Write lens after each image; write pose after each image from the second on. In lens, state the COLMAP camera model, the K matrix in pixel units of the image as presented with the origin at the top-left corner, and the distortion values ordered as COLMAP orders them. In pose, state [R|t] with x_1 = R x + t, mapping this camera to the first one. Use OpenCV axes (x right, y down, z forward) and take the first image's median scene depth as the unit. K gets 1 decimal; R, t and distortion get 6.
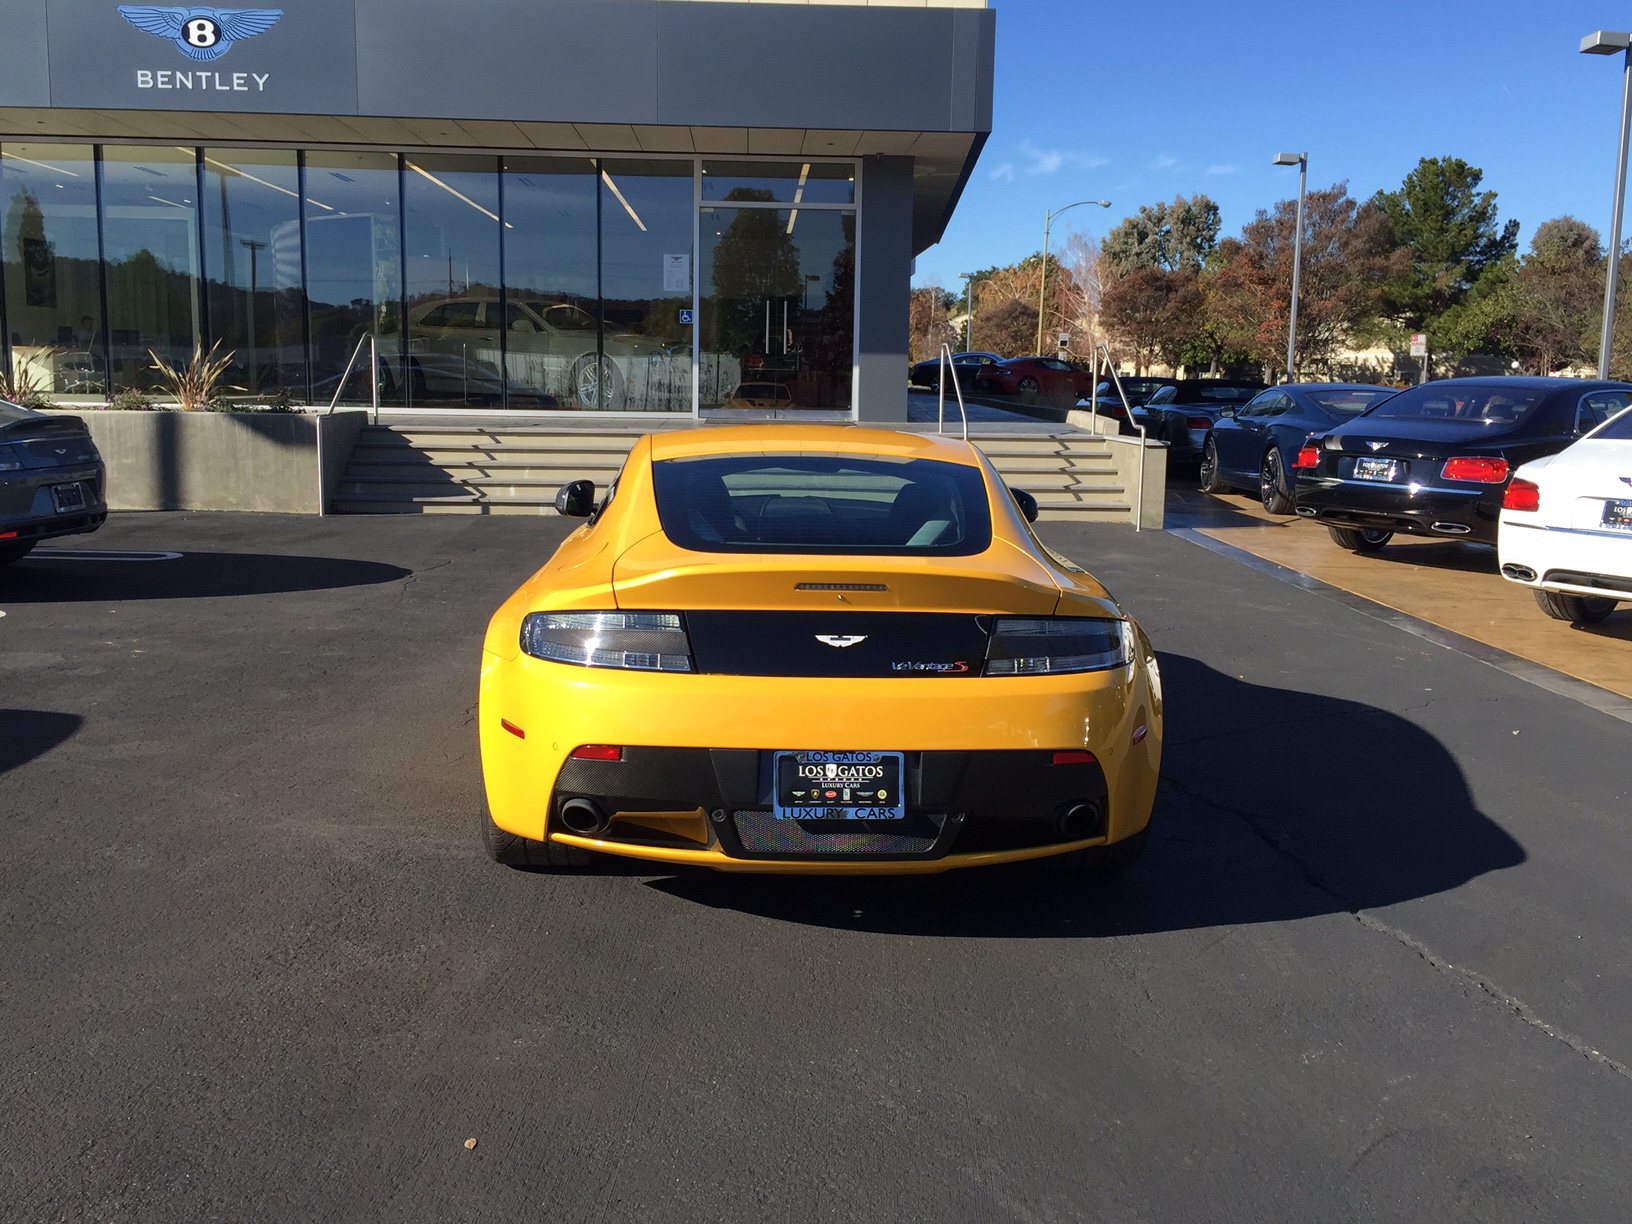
lens RADIAL K [[1540.6, 0, 804.3], [0, 1540.6, 609.6], [0, 0, 1]] dist [0.040879, 0.000000]
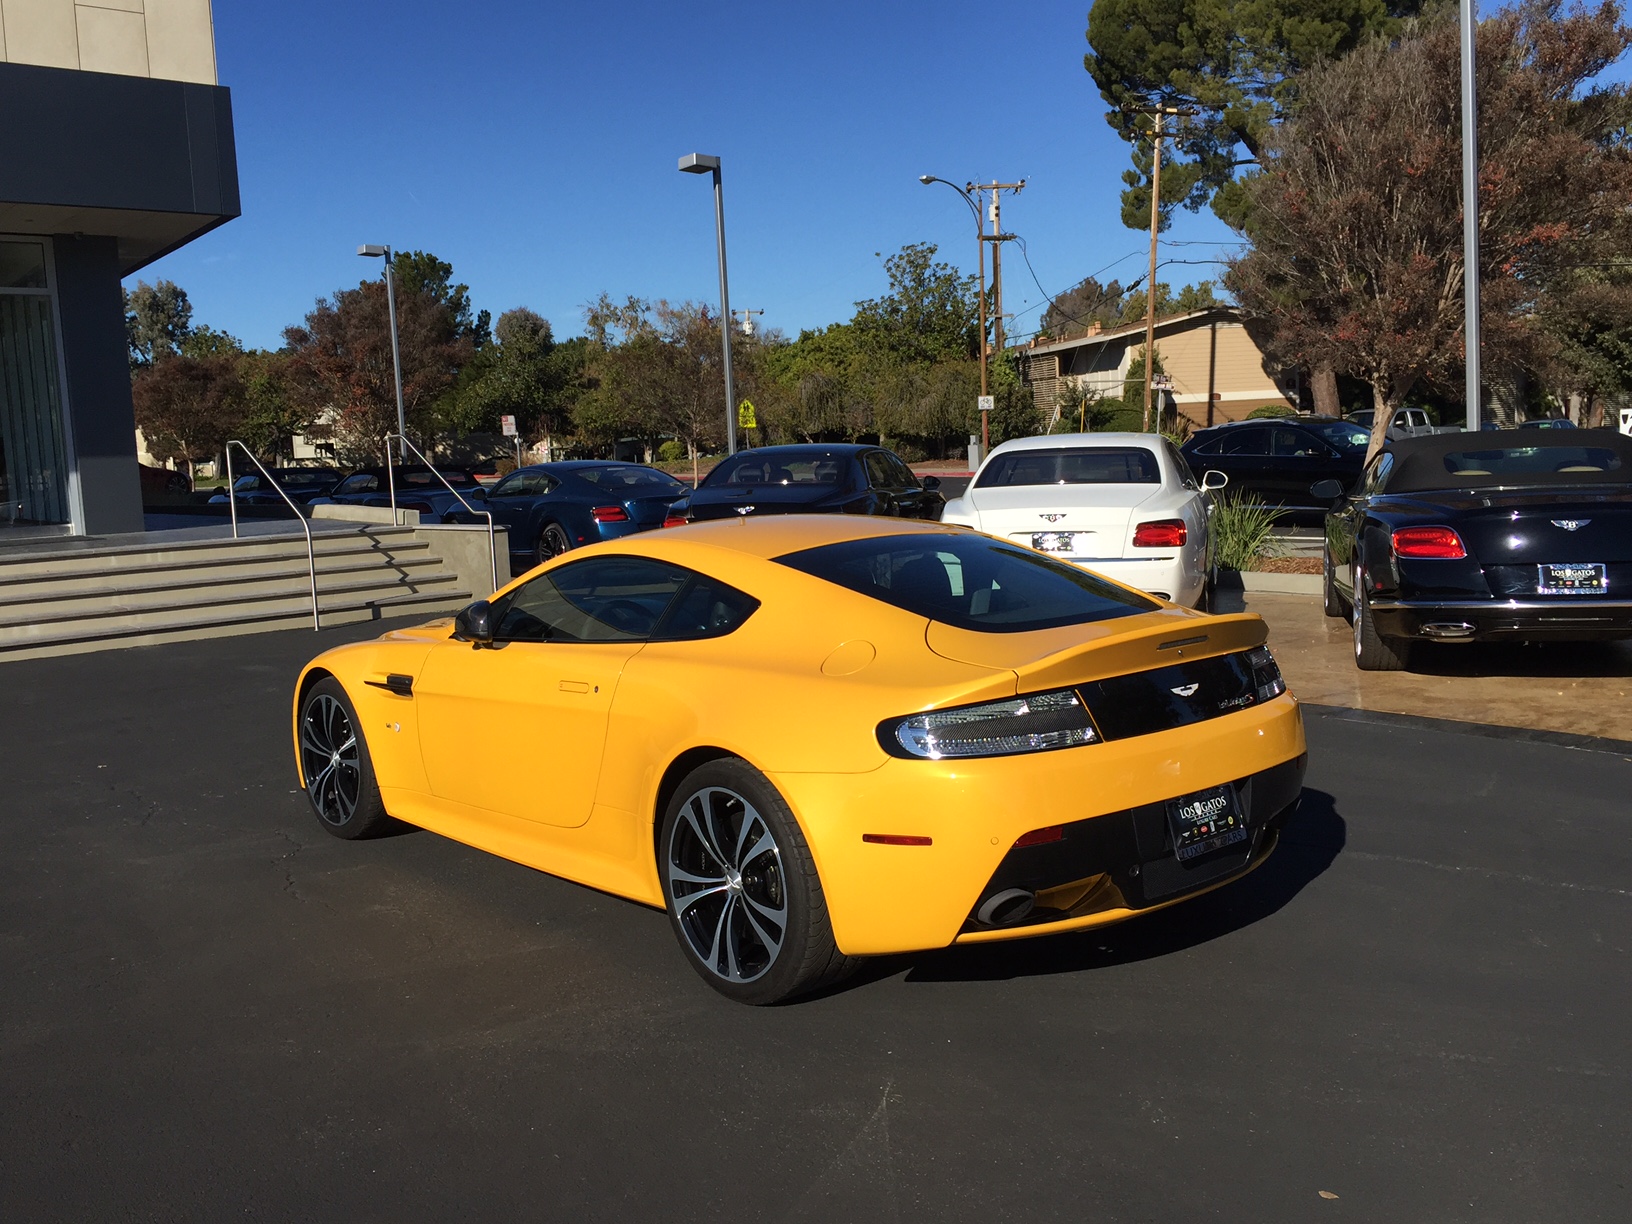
lens RADIAL K [[1540.6, 0, 813.1], [0, 1540.6, 625.8], [0, 0, 1]] dist [0.040879, 0.000000]
pose [[0.782055, -0.125496, 0.610444, -0.378732], [0.151963, 0.988350, 0.008502, -0.033596], [-0.604399, 0.086116, 0.792014, 0.122968]]
